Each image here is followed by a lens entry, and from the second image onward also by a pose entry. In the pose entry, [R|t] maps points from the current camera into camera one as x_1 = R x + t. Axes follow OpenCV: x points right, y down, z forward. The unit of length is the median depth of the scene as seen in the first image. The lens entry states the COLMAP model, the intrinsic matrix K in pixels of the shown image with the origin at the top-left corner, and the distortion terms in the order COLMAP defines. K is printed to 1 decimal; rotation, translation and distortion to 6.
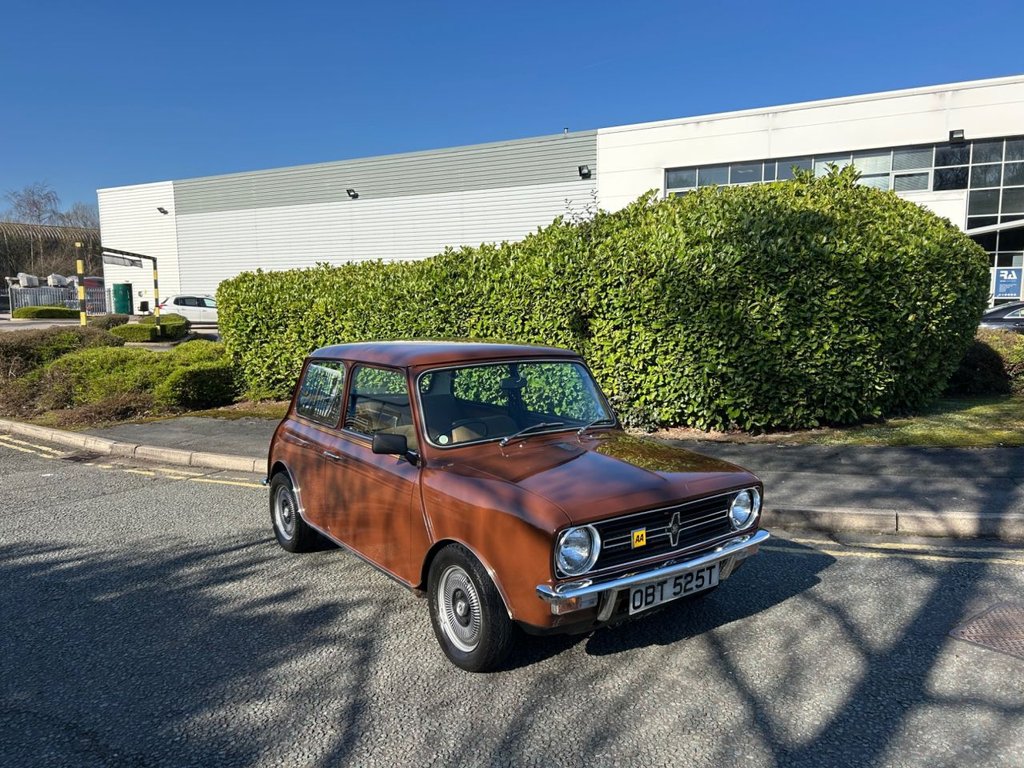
lens RADIAL K [[779.0, 0, 514.9], [0, 779.0, 378.7], [0, 0, 1]] dist [0.048709, -0.058759]
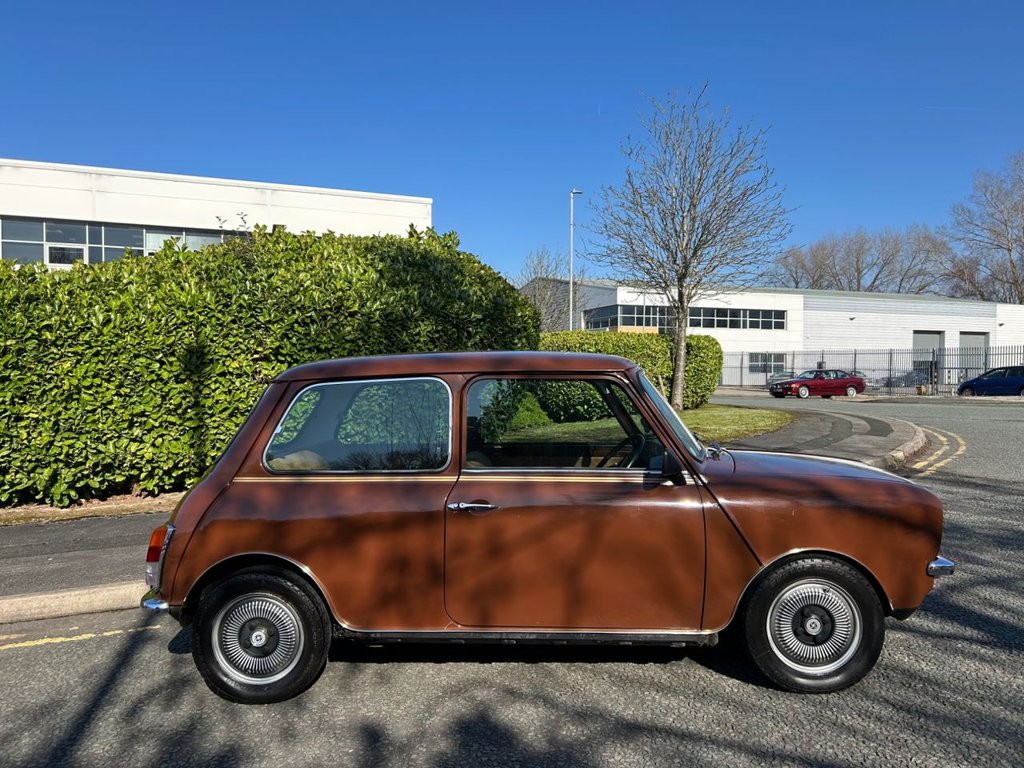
lens RADIAL K [[779.0, 0, 514.5], [0, 779.0, 388.3], [0, 0, 1]] dist [0.048709, -0.058759]
pose [[0.604342, -0.003937, 0.796715, -0.379390], [0.081574, 0.995038, -0.056961, 0.019458], [-0.792538, 0.099415, 0.601665, 0.261586]]
